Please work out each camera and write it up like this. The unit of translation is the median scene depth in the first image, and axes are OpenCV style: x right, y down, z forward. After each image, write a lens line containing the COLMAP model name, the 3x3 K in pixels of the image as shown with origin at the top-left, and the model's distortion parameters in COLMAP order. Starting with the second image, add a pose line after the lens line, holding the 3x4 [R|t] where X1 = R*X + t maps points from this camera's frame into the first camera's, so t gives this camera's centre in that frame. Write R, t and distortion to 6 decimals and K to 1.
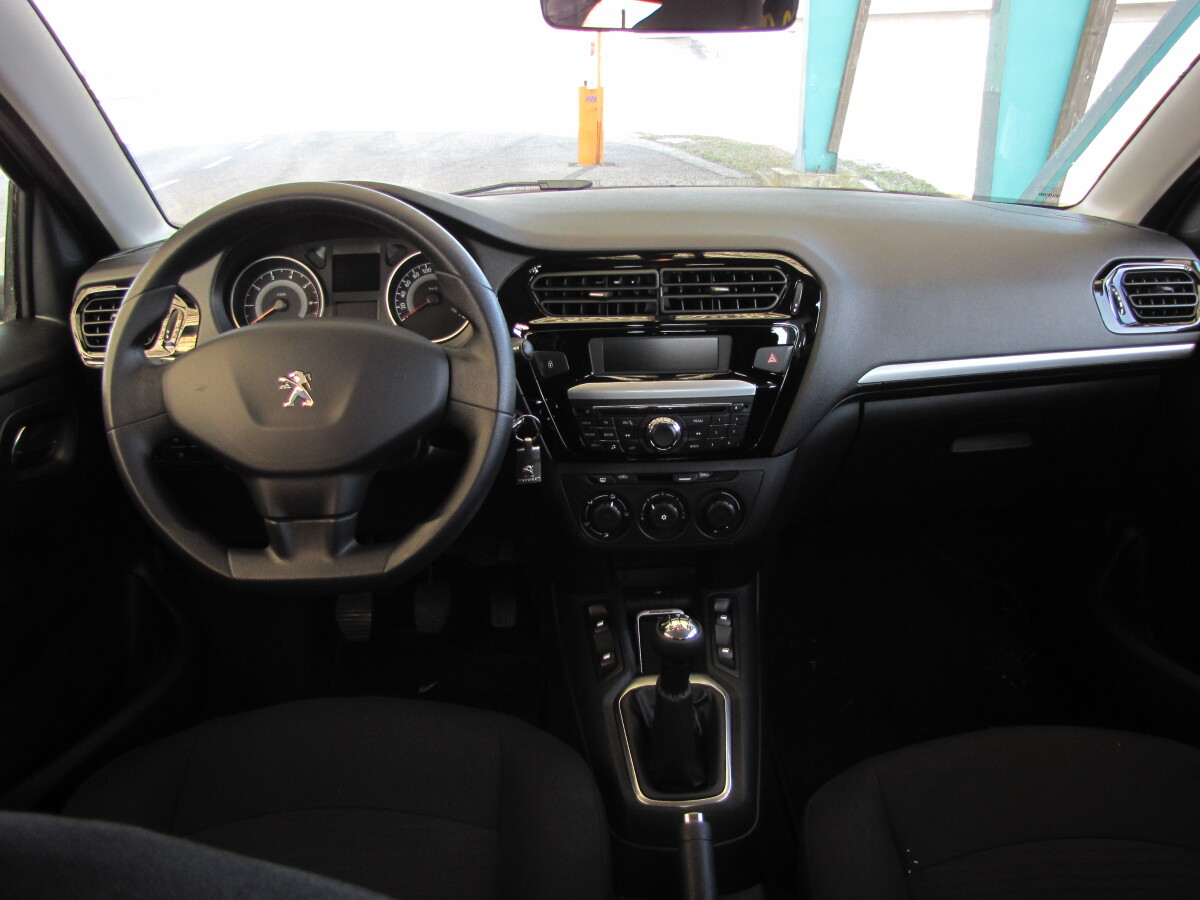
lens RADIAL K [[1038.1, 0, 610.7], [0, 1038.1, 444.4], [0, 0, 1]] dist [-0.202998, 0.178047]
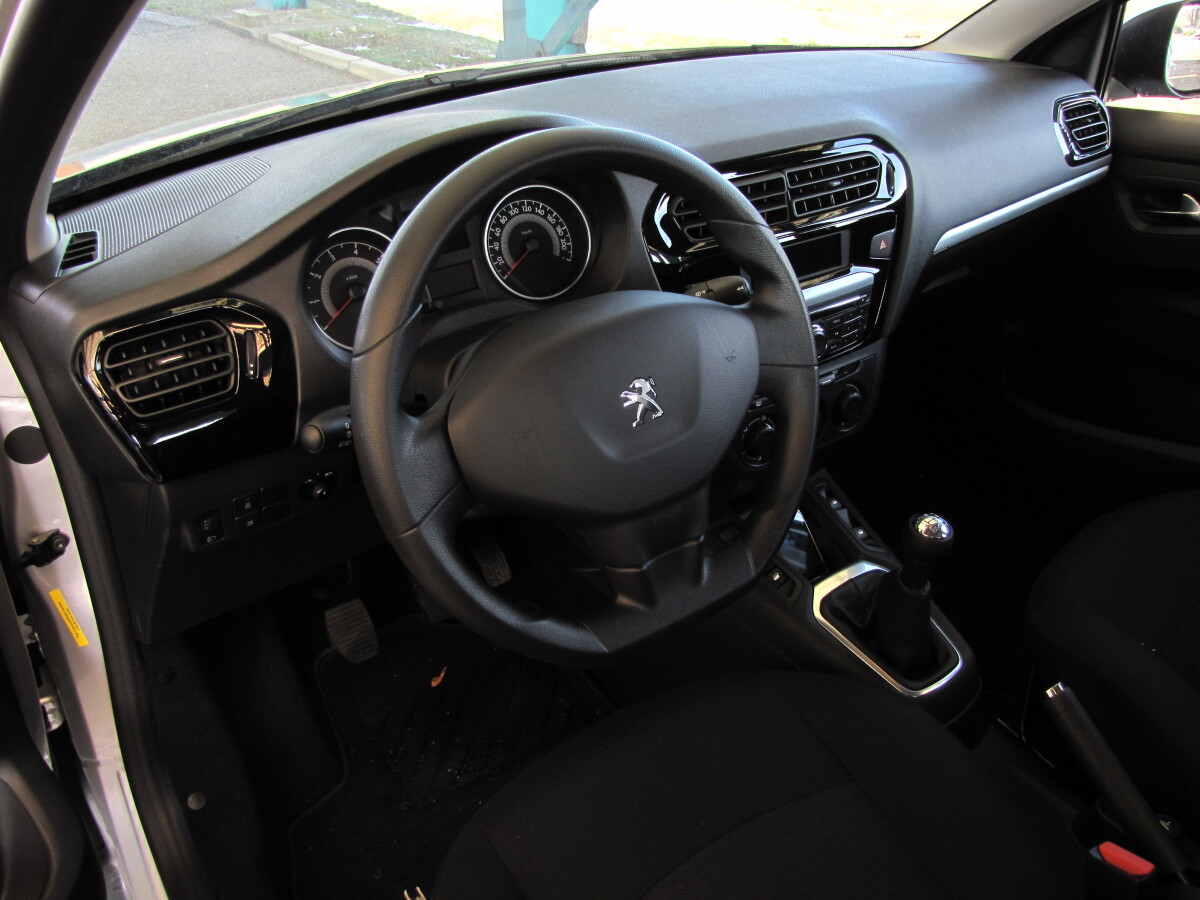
lens RADIAL K [[1038.1, 0, 610.7], [0, 1038.1, 444.4], [0, 0, 1]] dist [-0.202998, 0.178047]
pose [[0.841414, -0.279895, 0.462257, -0.548087], [0.200539, 0.956058, 0.213863, -0.153569], [-0.501804, -0.087247, 0.860570, 0.250277]]
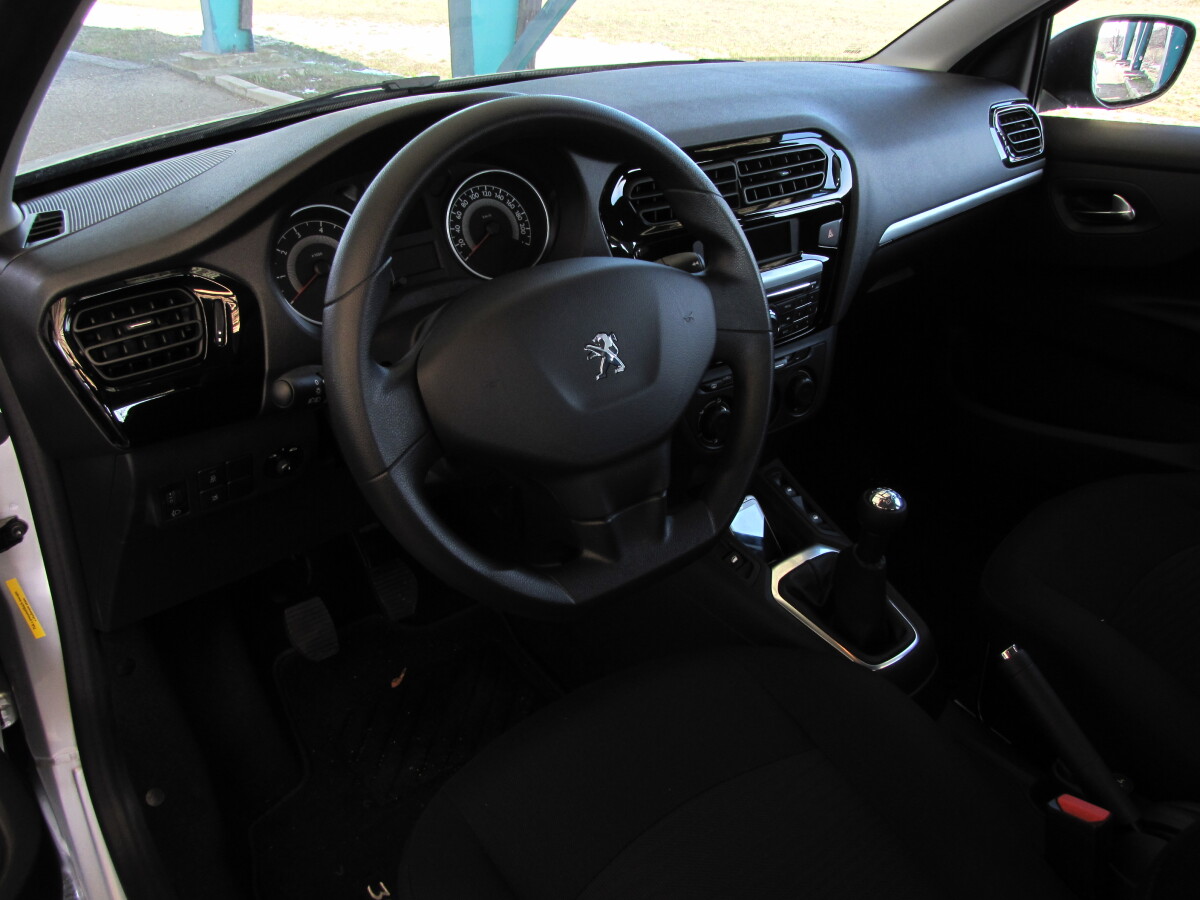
lens RADIAL K [[1038.1, 0, 610.7], [0, 1038.1, 444.4], [0, 0, 1]] dist [-0.202998, 0.178047]
pose [[0.813134, -0.269444, 0.515959, -0.579949], [0.204381, 0.962135, 0.180348, -0.103852], [-0.545016, -0.041195, 0.837413, 0.237197]]
